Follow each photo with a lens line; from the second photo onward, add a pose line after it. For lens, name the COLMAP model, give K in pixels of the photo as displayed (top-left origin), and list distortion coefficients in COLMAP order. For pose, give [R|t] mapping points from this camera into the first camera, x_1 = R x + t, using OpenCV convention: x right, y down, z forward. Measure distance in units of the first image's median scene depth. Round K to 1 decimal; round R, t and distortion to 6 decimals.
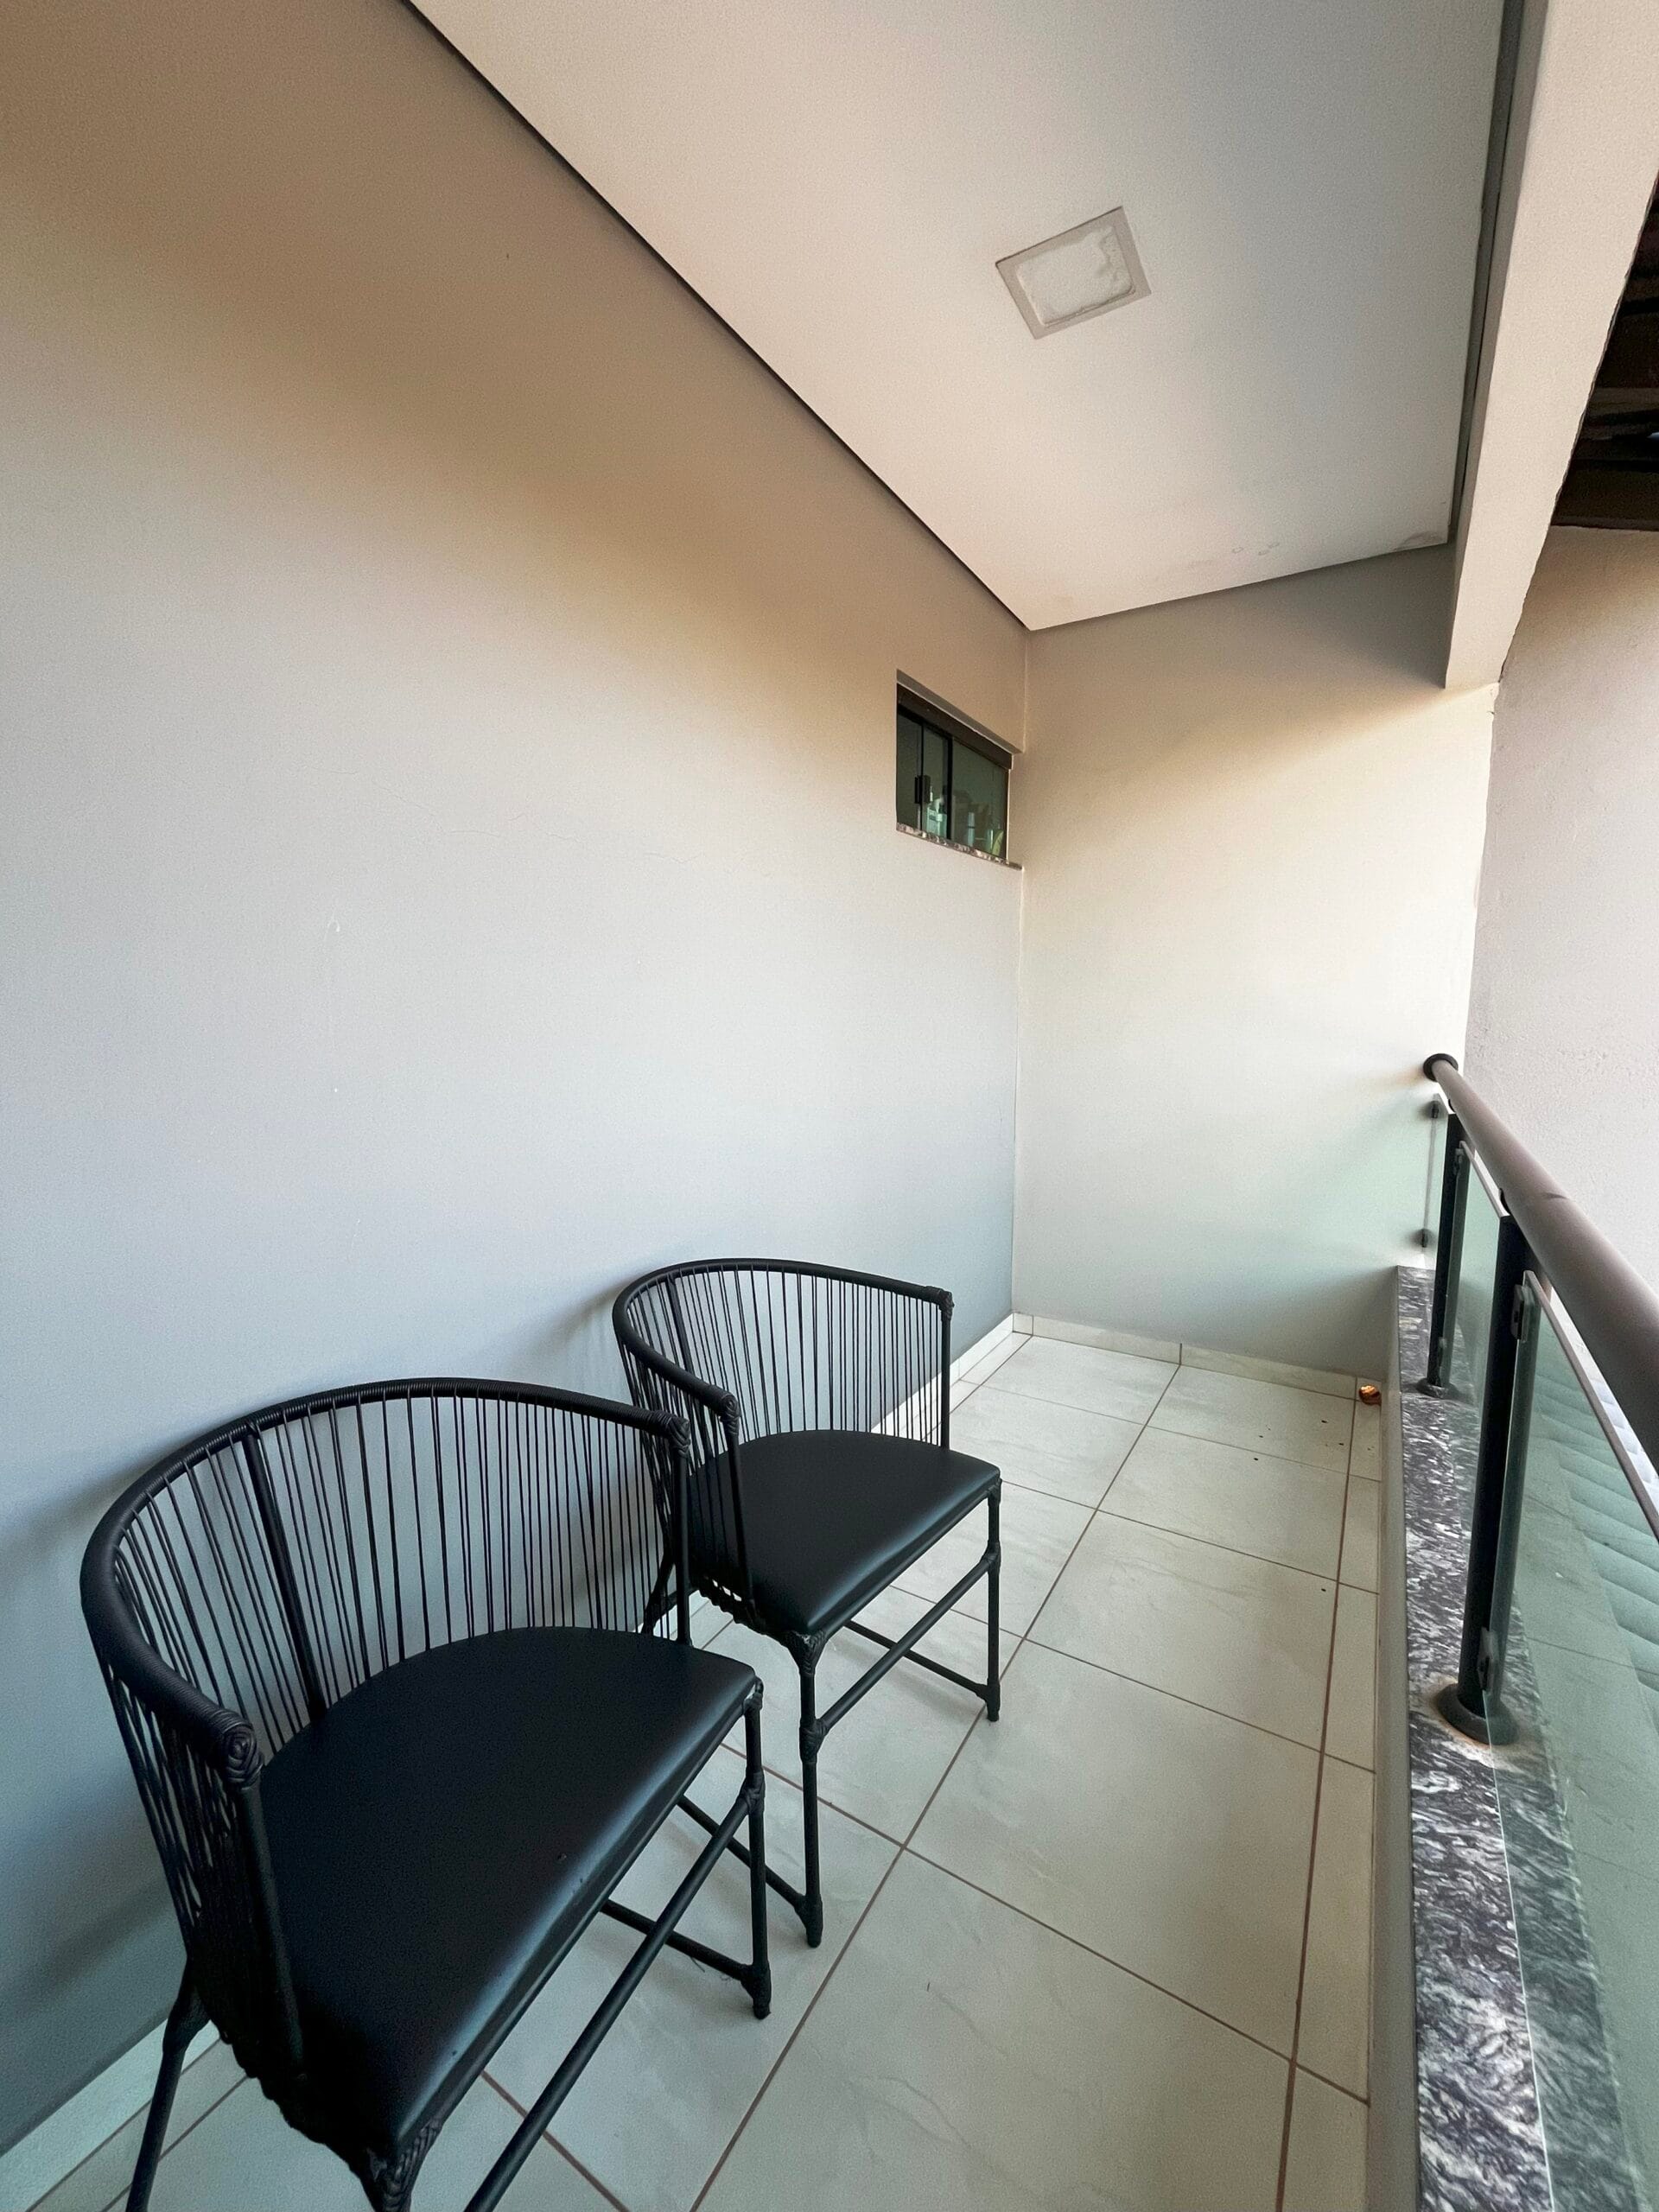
lens RADIAL K [[898.2, 0, 827.7], [0, 898.2, 1113.0], [0, 0, 1]] dist [-0.000197, -0.001063]
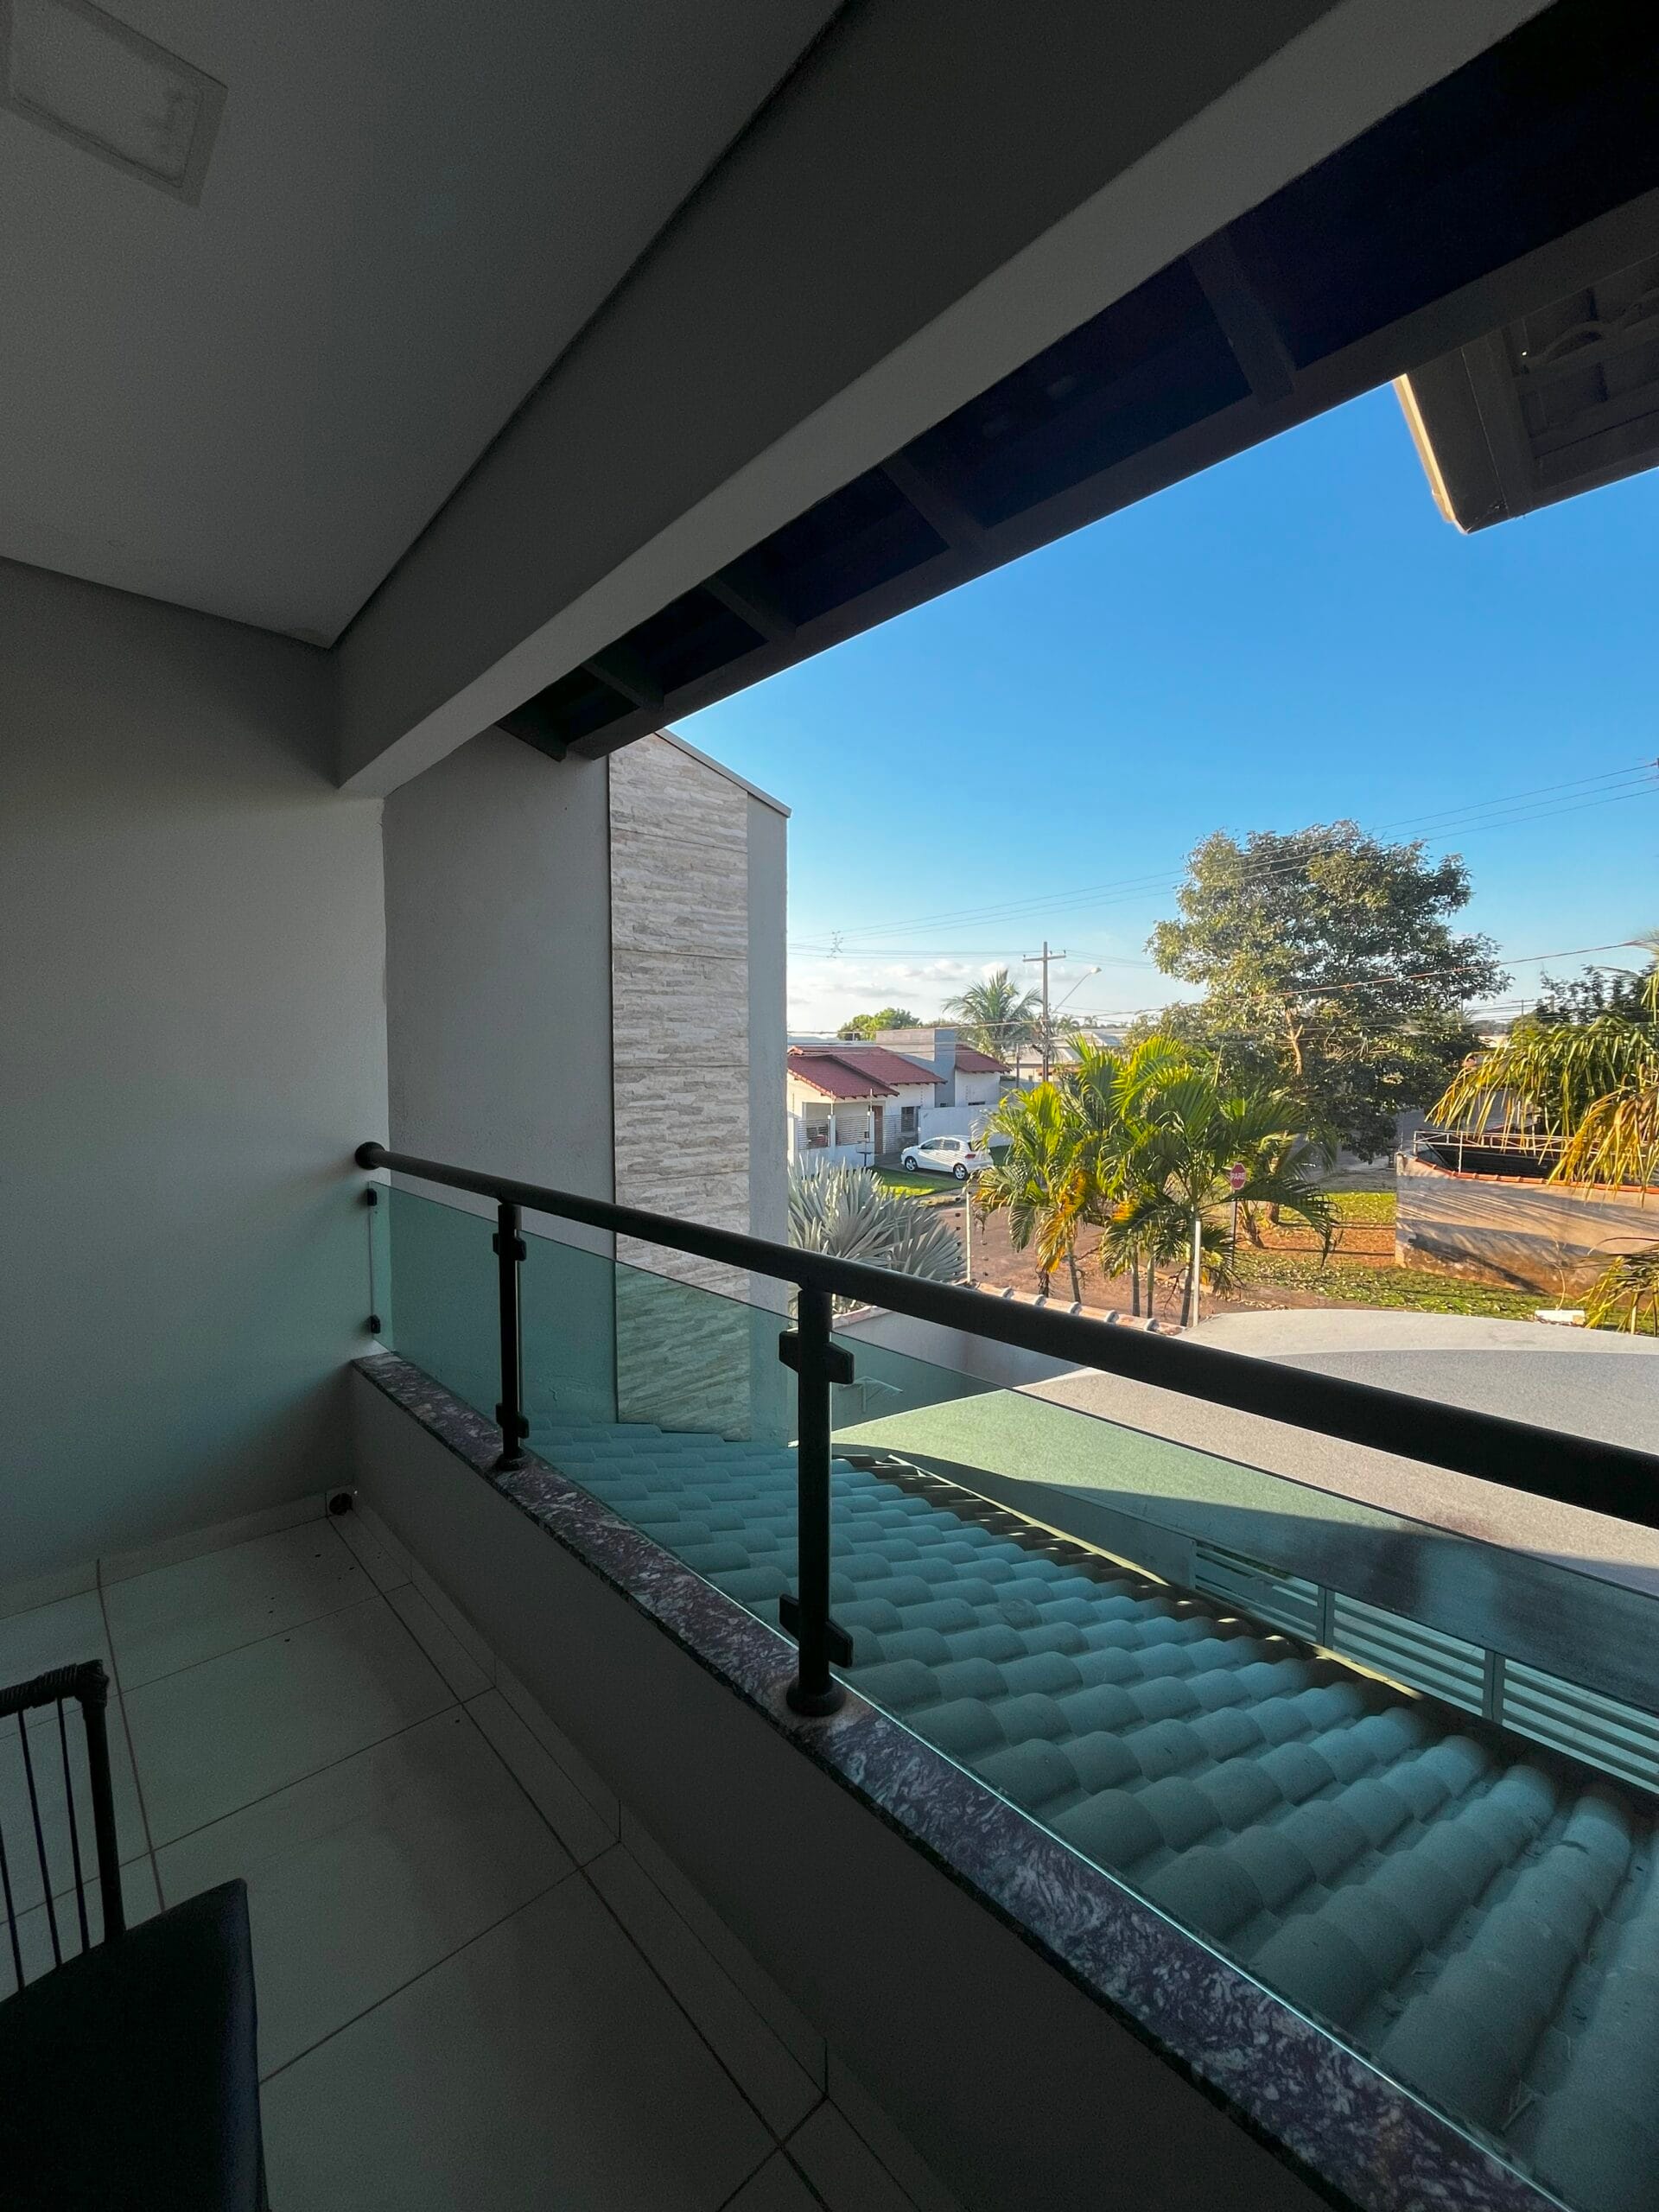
lens RADIAL K [[898.2, 0, 826.7], [0, 898.2, 1109.0], [0, 0, 1]] dist [-0.000197, -0.001063]
pose [[0.256029, -0.055665, 0.965065, -0.181909], [0.122952, 0.992108, 0.024606, -0.069255], [-0.958818, 0.112357, 0.260852, 0.242801]]
